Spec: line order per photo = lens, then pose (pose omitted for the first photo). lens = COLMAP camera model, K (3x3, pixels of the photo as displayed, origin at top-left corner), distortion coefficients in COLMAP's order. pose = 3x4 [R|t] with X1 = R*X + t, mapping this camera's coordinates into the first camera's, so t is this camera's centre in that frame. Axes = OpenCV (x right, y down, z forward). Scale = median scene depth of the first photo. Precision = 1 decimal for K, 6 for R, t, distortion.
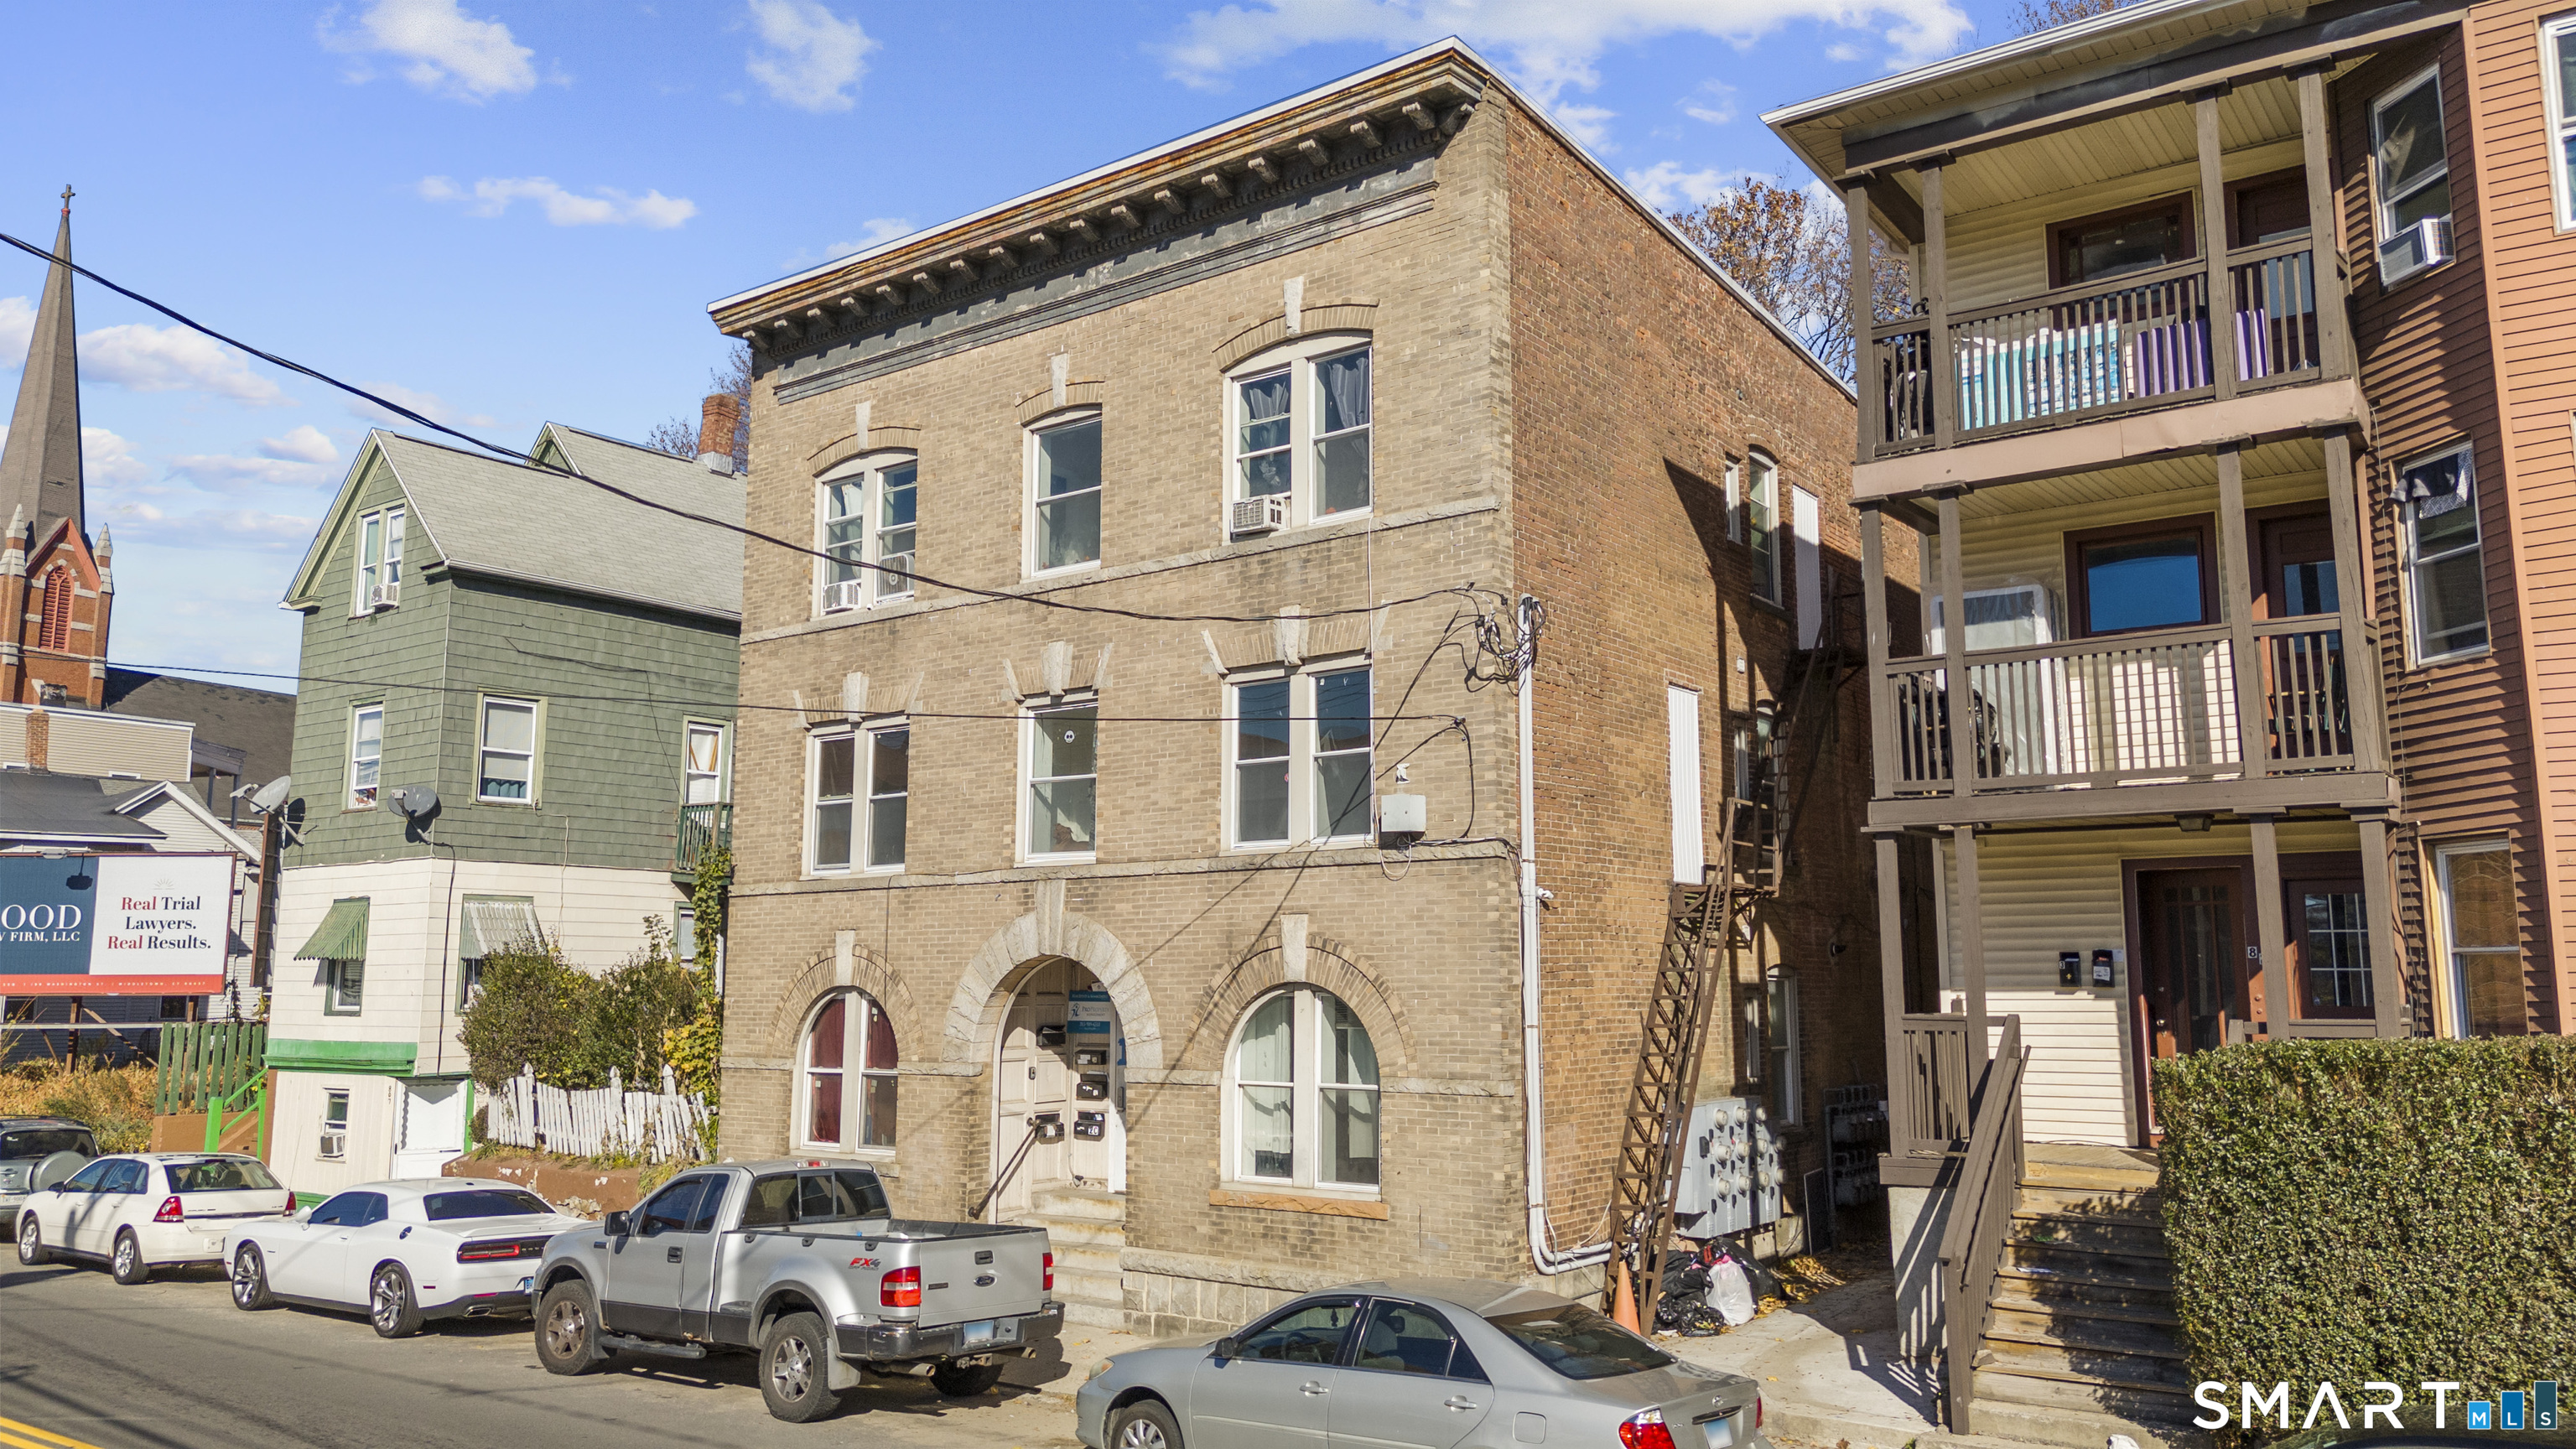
lens RADIAL K [[1881.2, 0, 1294.6], [0, 1881.2, 713.0], [0, 0, 1]] dist [0.110463, -0.147171]
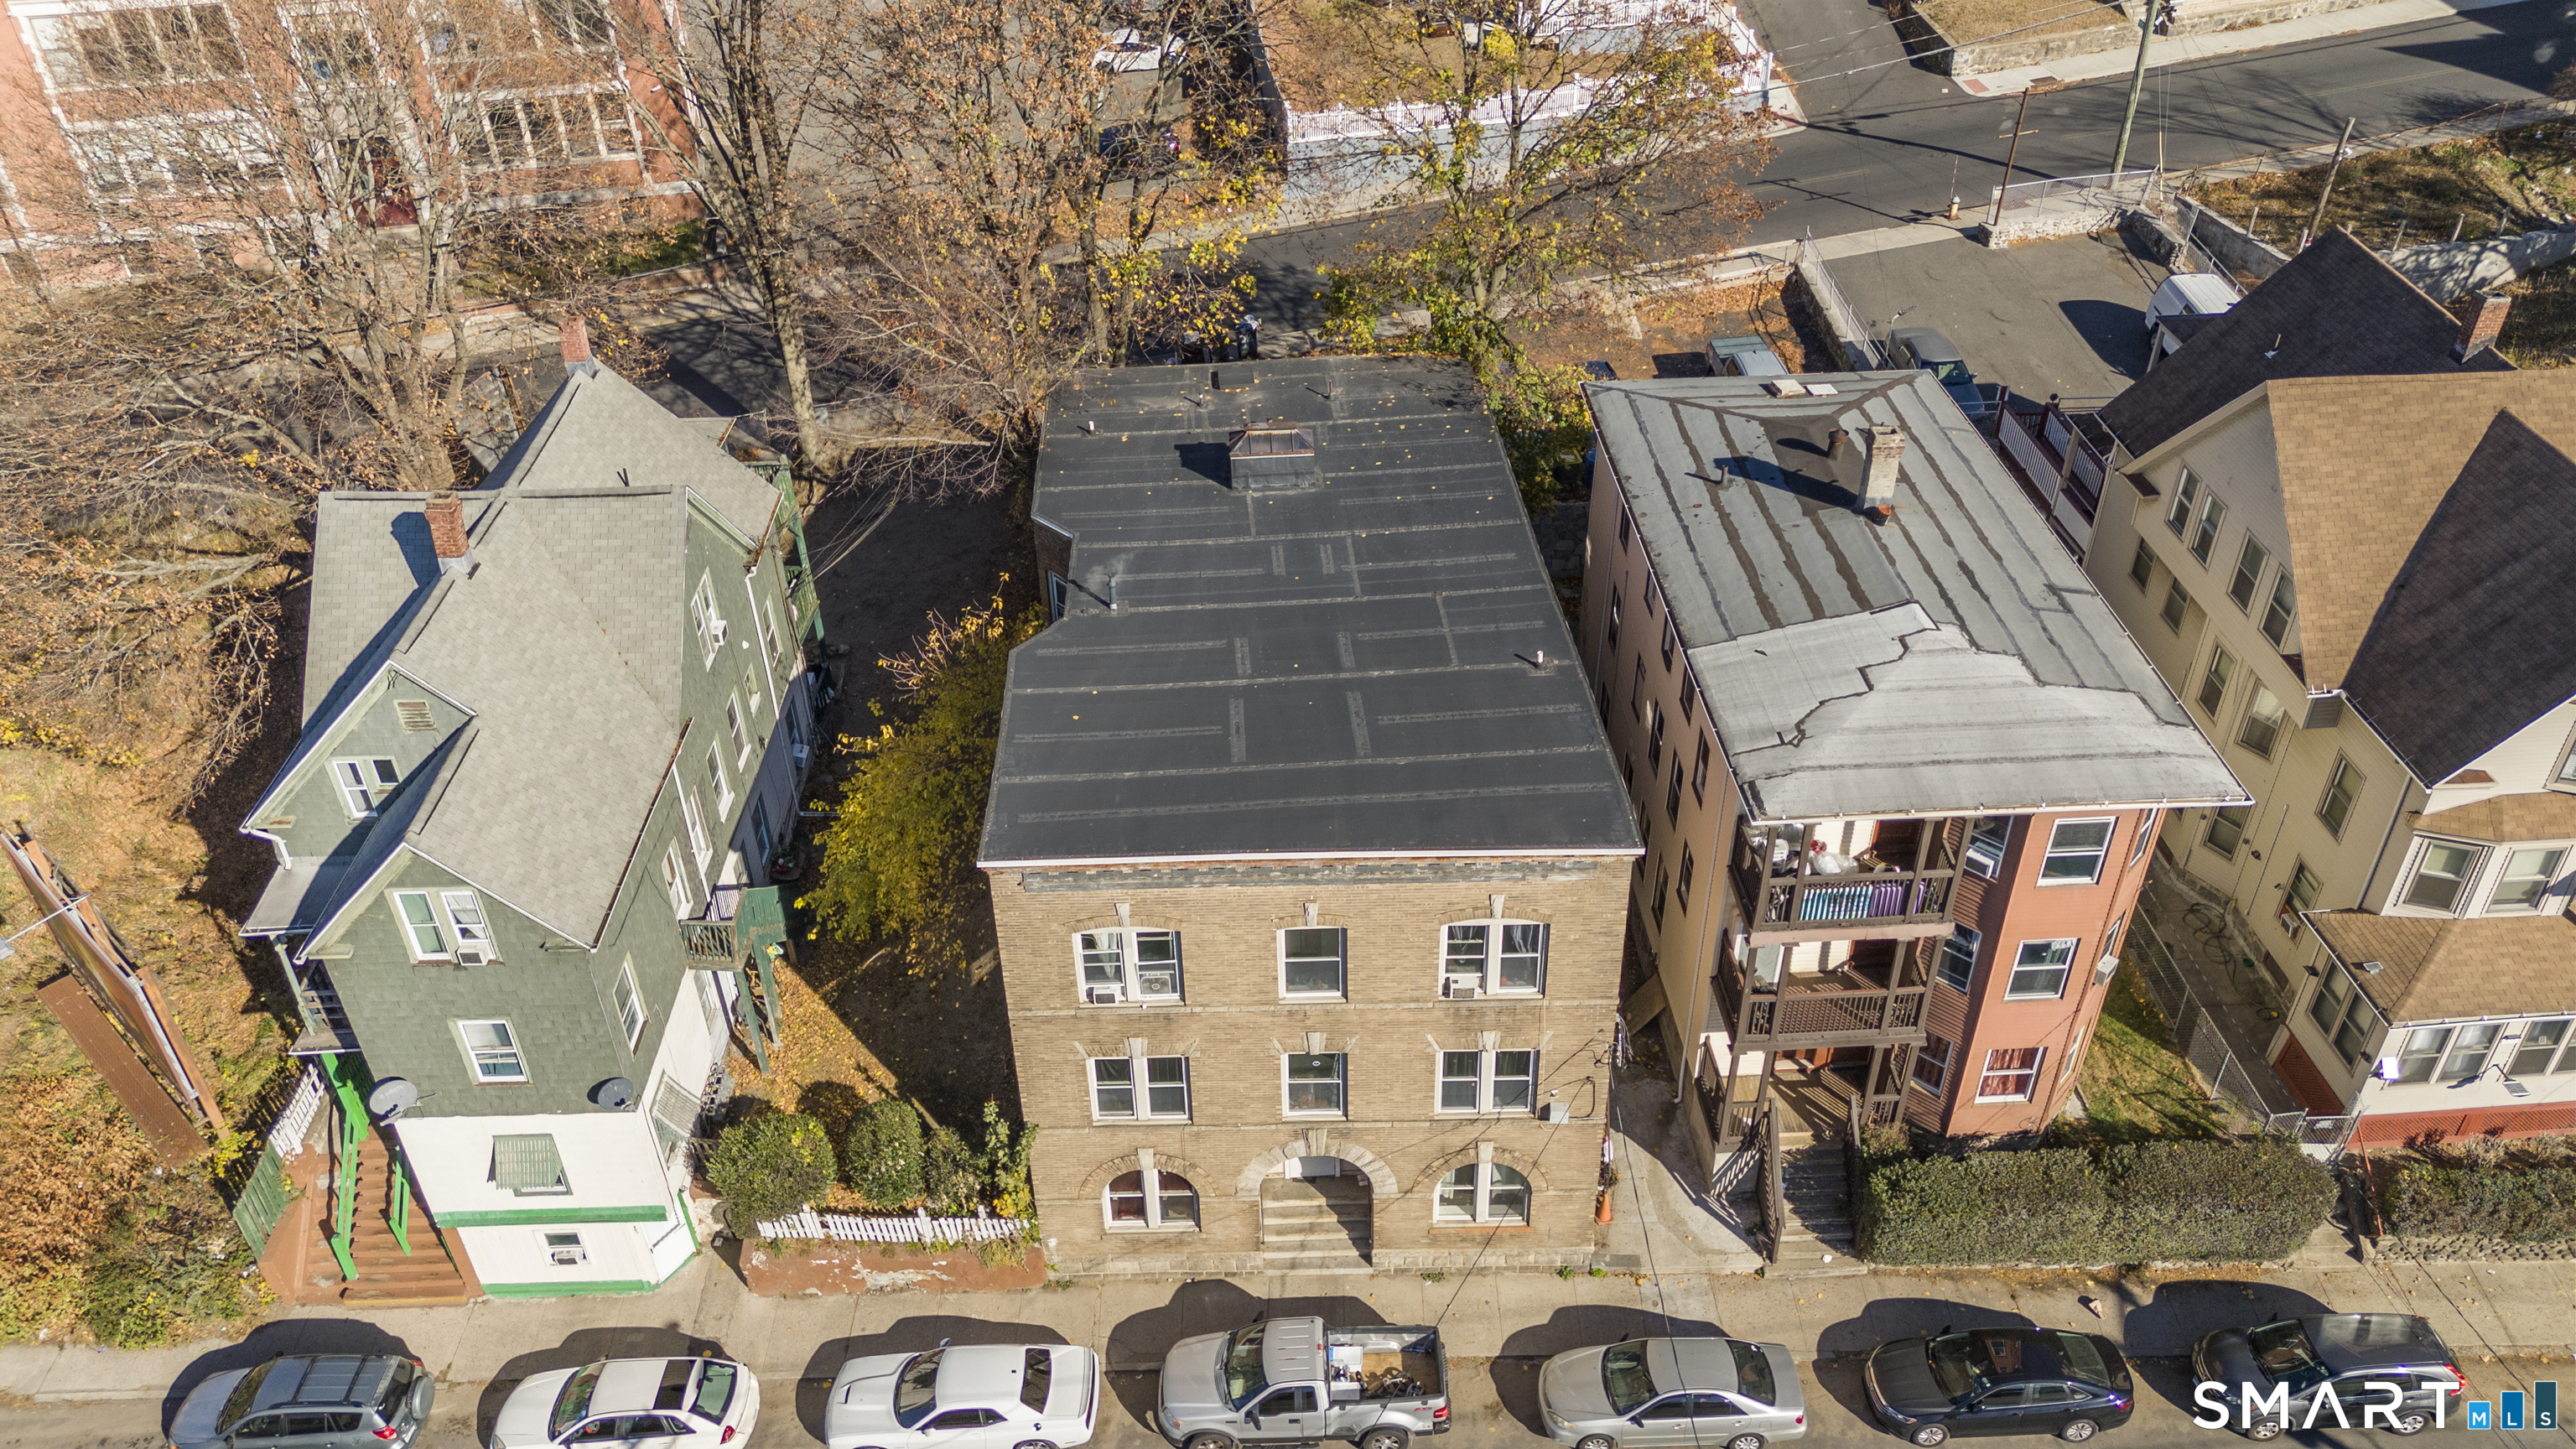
lens RADIAL K [[1886.0, 0, 1286.9], [0, 1886.0, 712.1], [0, 0, 1]] dist [0.076888, -0.042096]
pose [[0.783185, -0.374639, 0.496252, -0.936801], [-0.070292, 0.739643, 0.669319, -1.474730], [-0.617803, -0.559083, 0.552943, 0.240438]]
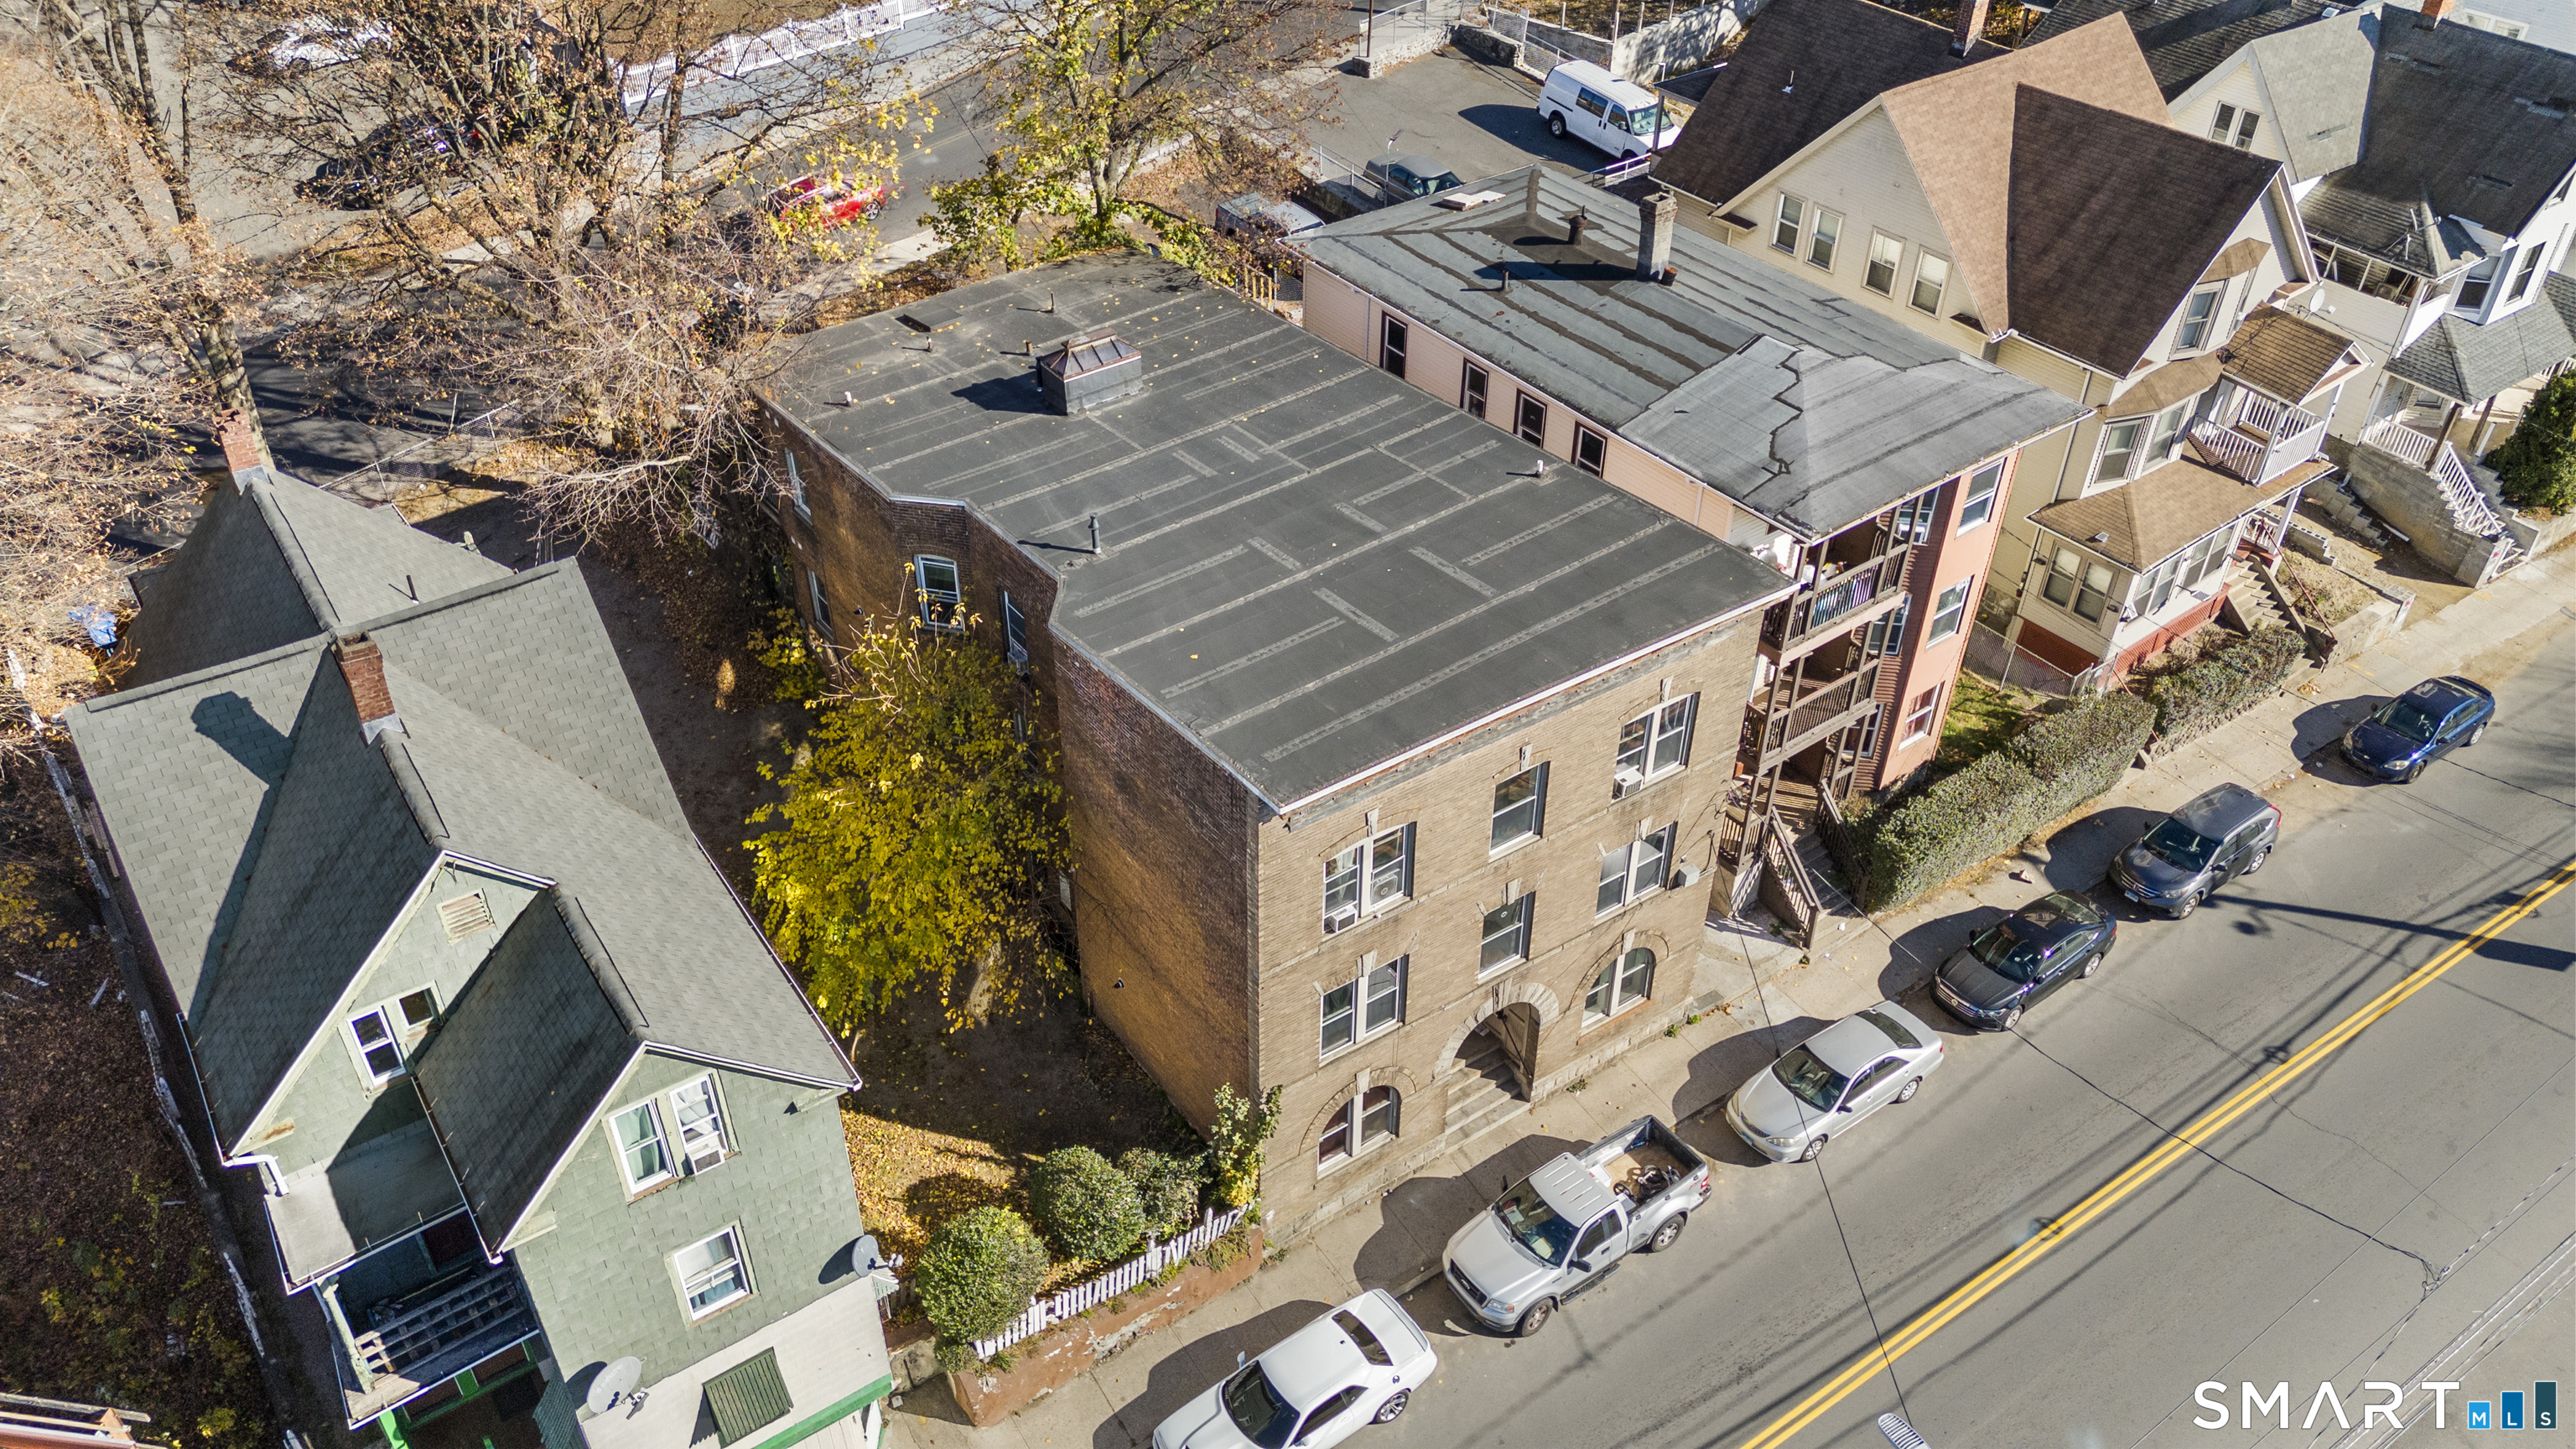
lens RADIAL K [[1881.2, 0, 1294.6], [0, 1881.2, 713.0], [0, 0, 1]] dist [0.110463, -0.147171]
pose [[0.309095, -0.578024, 0.755215, -1.459277], [-0.136537, 0.758903, 0.636729, -1.272111], [-0.941179, -0.299924, 0.155651, 1.018504]]
